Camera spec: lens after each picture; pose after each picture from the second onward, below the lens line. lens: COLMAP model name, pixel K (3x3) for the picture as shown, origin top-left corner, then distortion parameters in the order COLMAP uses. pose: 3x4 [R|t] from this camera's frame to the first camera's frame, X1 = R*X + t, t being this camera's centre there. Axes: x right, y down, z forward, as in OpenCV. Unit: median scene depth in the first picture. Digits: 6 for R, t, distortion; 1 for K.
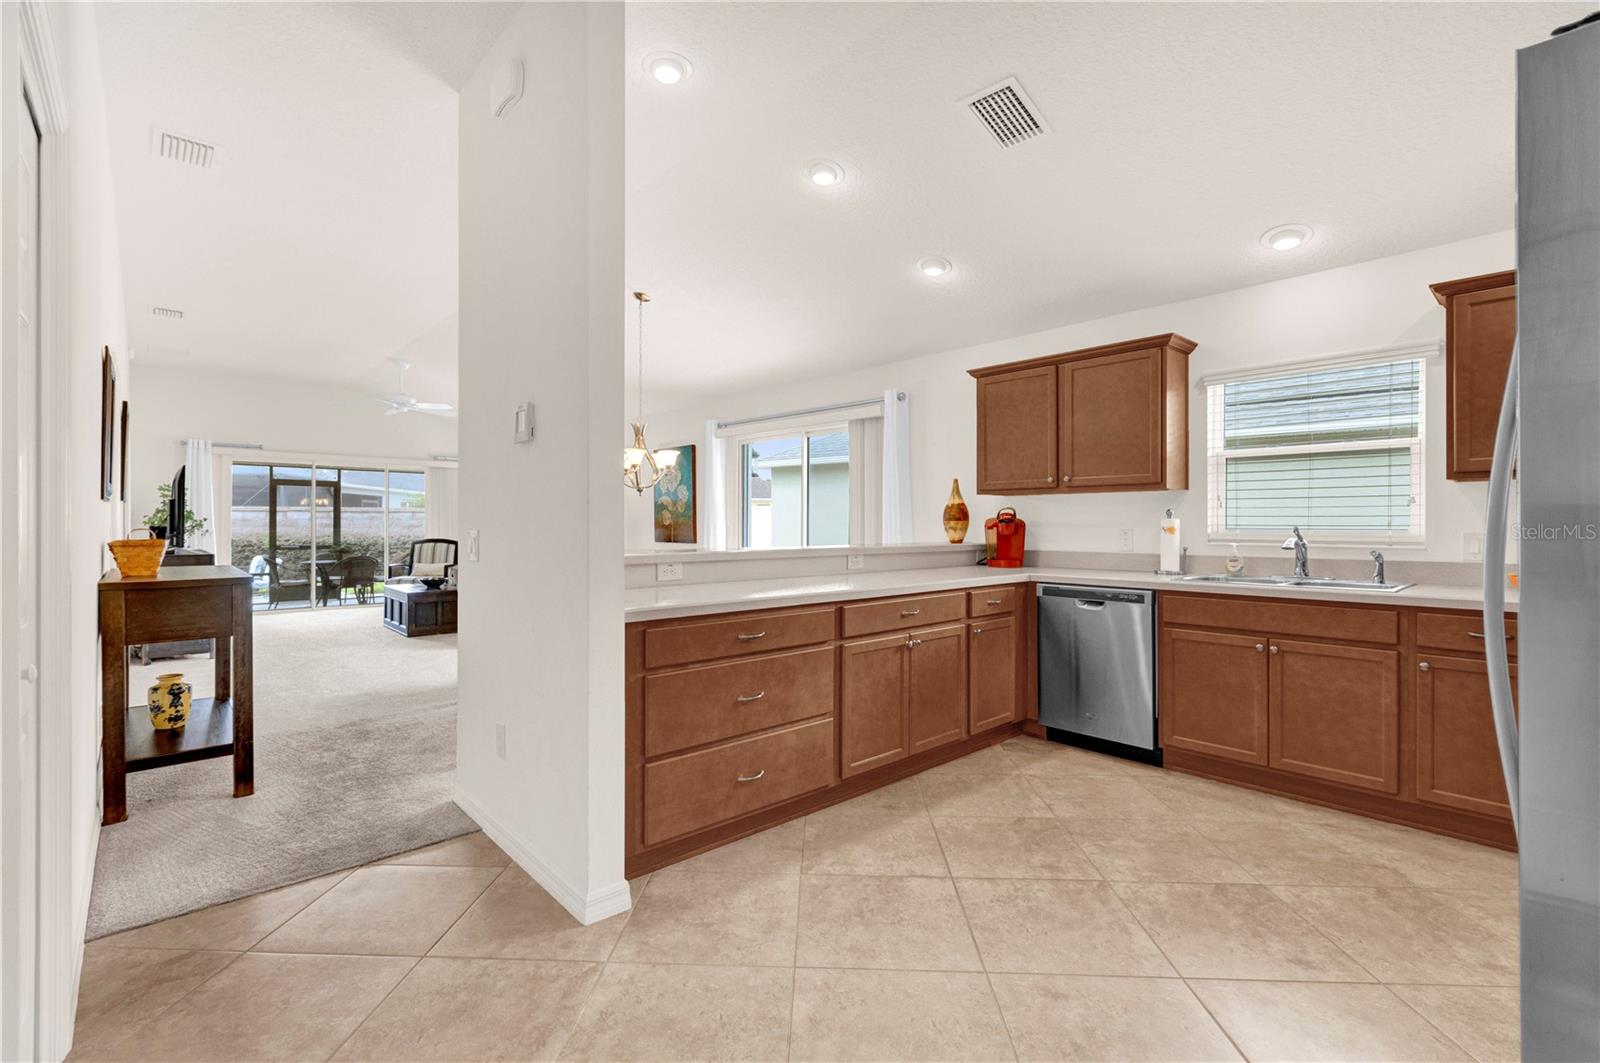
lens RADIAL K [[725.0, 0, 801.1], [0, 725.0, 520.2], [0, 0, 1]] dist [-0.004913, -0.000387]
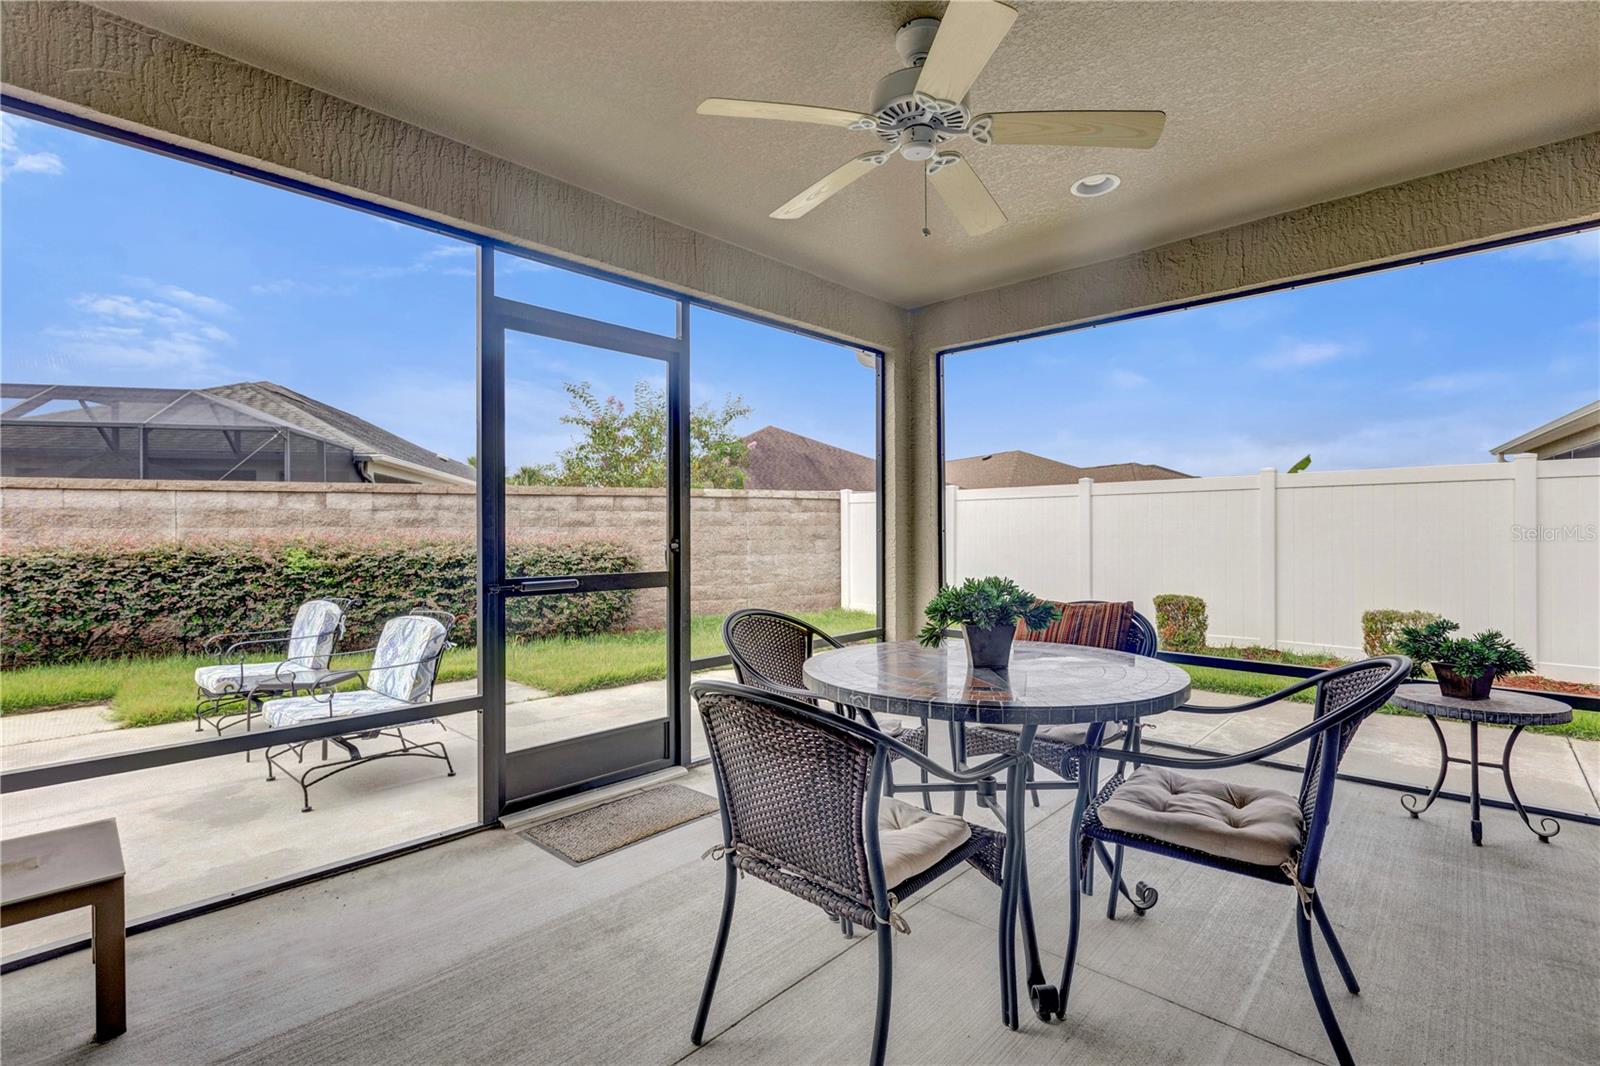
lens RADIAL K [[725.0, 0, 796.6], [0, 725.0, 533.3], [0, 0, 1]] dist [-0.004913, -0.000387]
pose [[0.997561, -0.008032, 0.069332, -0.813905], [0.007572, 0.999948, 0.006896, 0.024045], [-0.069384, -0.006355, 0.997570, 0.948923]]
